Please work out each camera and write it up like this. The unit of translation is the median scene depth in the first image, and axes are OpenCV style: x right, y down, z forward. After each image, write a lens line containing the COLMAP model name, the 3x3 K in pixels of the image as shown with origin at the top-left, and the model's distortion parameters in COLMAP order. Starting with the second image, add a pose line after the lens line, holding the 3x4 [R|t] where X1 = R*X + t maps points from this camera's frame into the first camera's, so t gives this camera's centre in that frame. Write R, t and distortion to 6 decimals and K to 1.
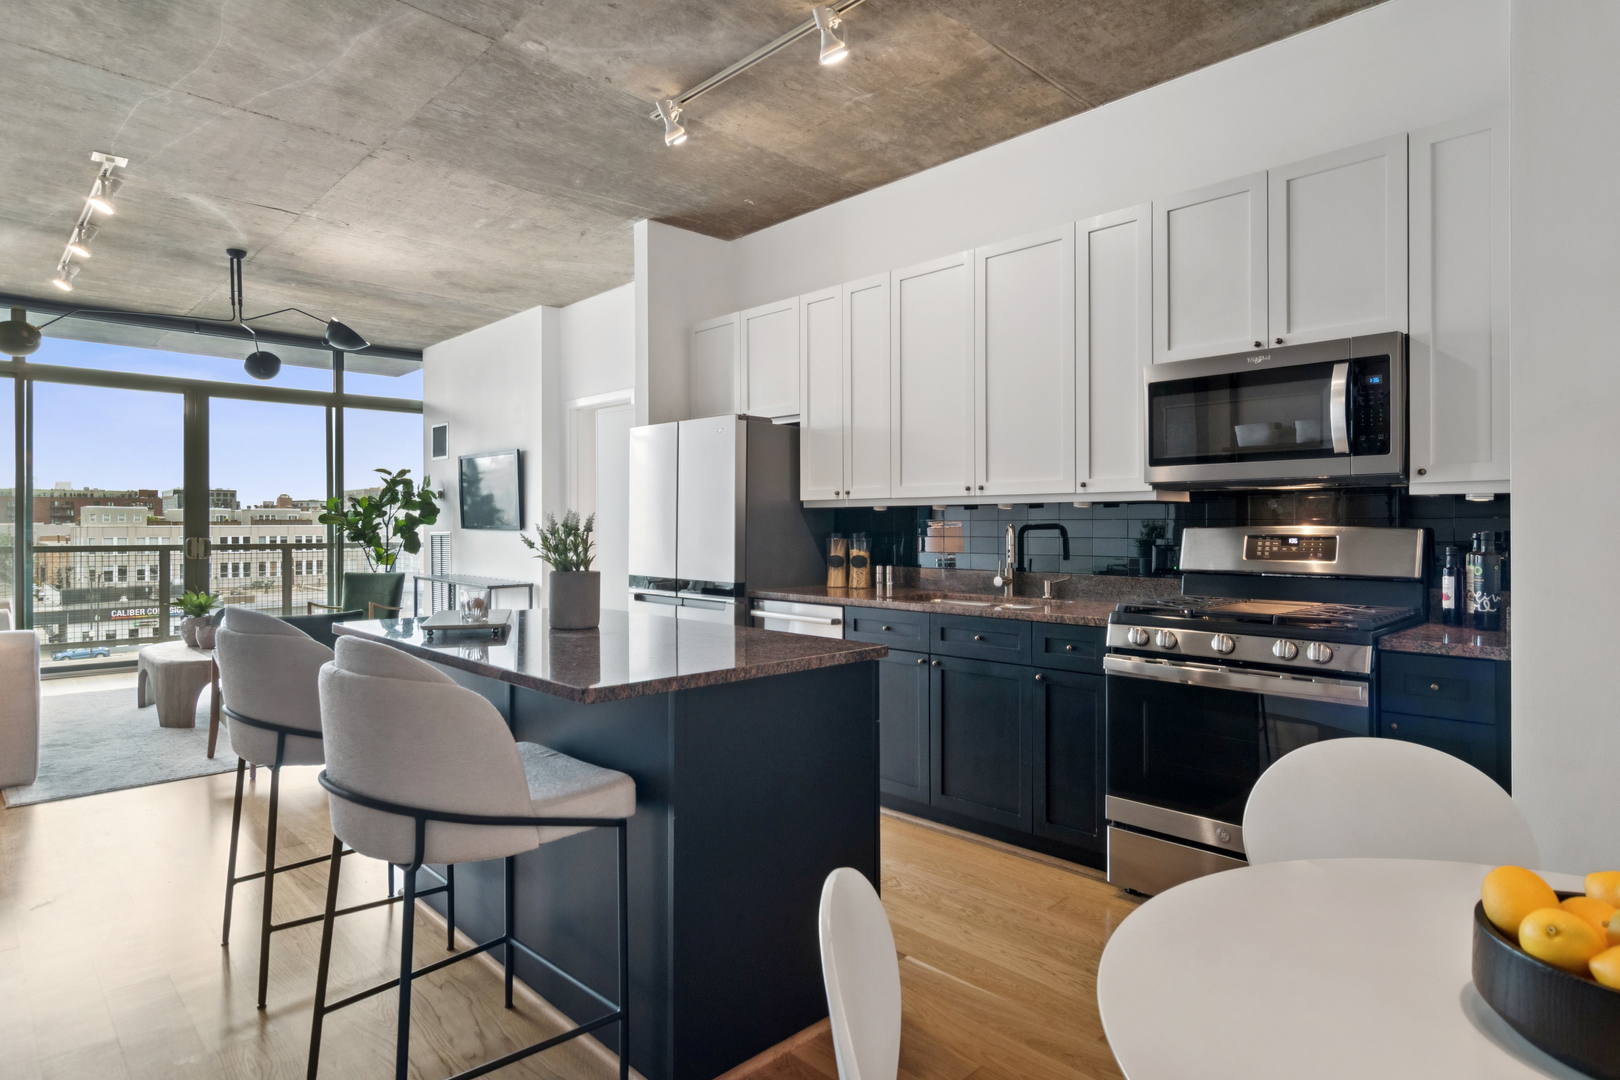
lens RADIAL K [[902.0, 0, 806.4], [0, 902.0, 523.8], [0, 0, 1]] dist [0.029500, -0.000325]
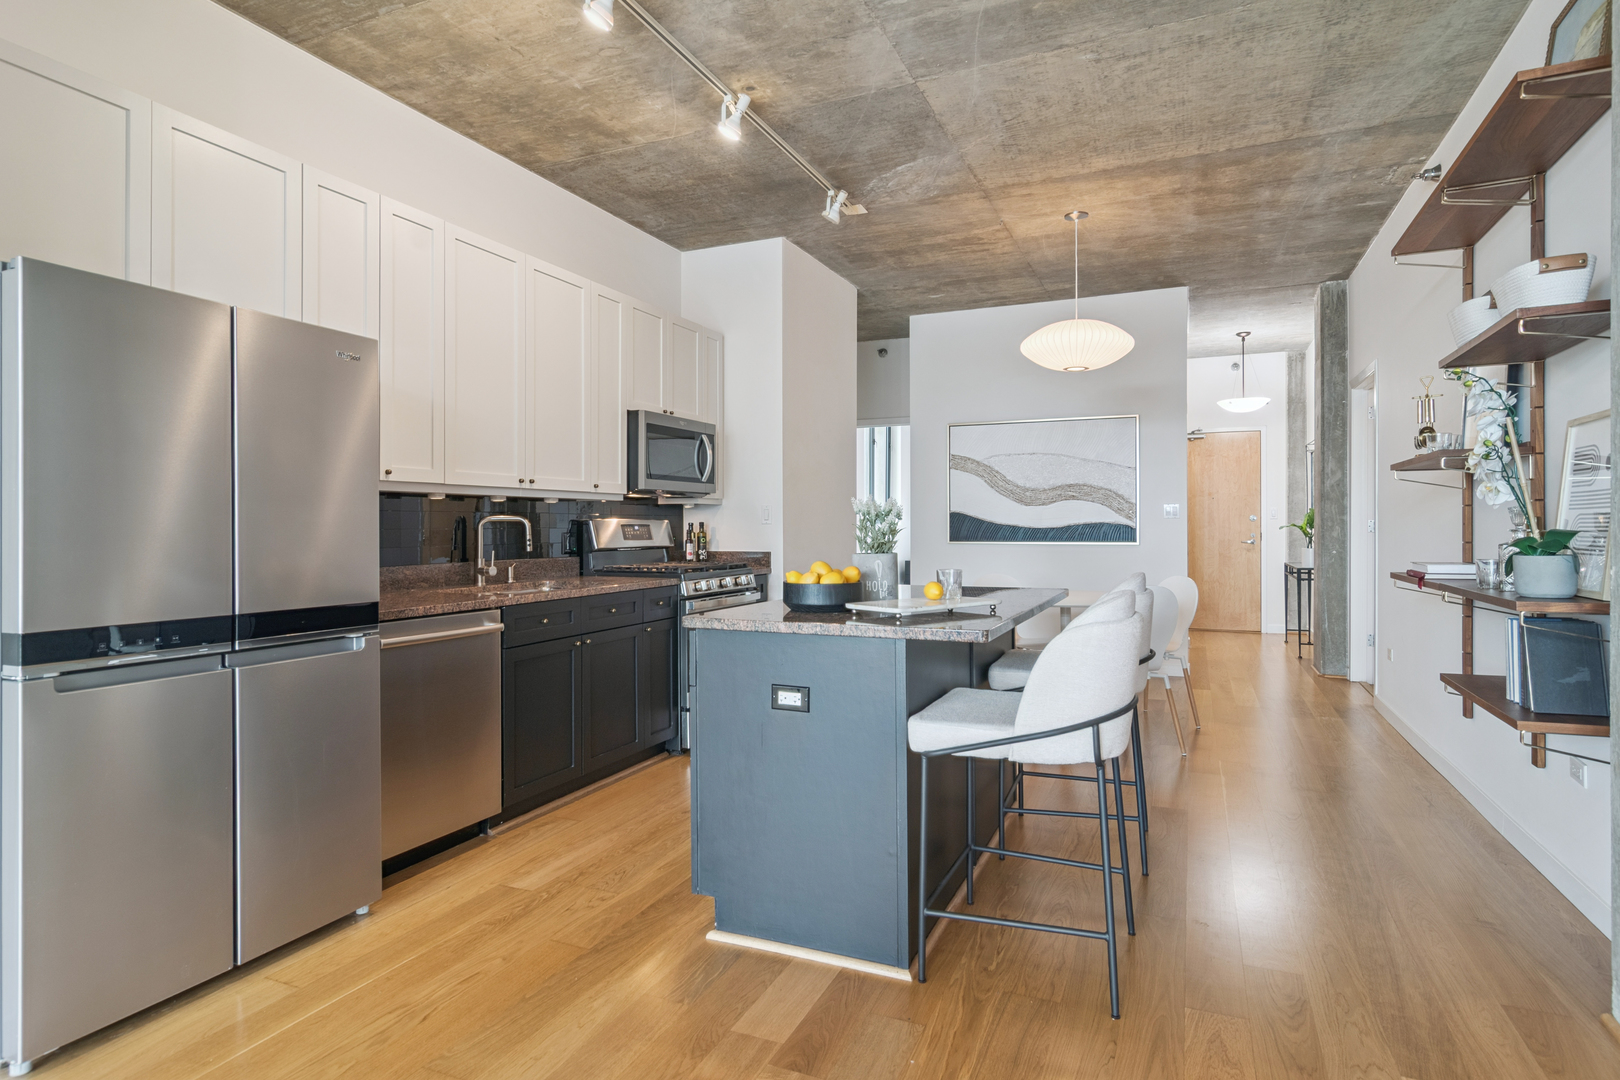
lens RADIAL K [[878.8, 0, 817.6], [0, 878.8, 528.3], [0, 0, 1]] dist [-0.004500, -0.000188]
pose [[-0.394030, 0.000367, 0.919097, -0.906698], [0.002974, 0.999995, 0.000875, 0.016012], [-0.919093, 0.003078, -0.394029, 1.117364]]
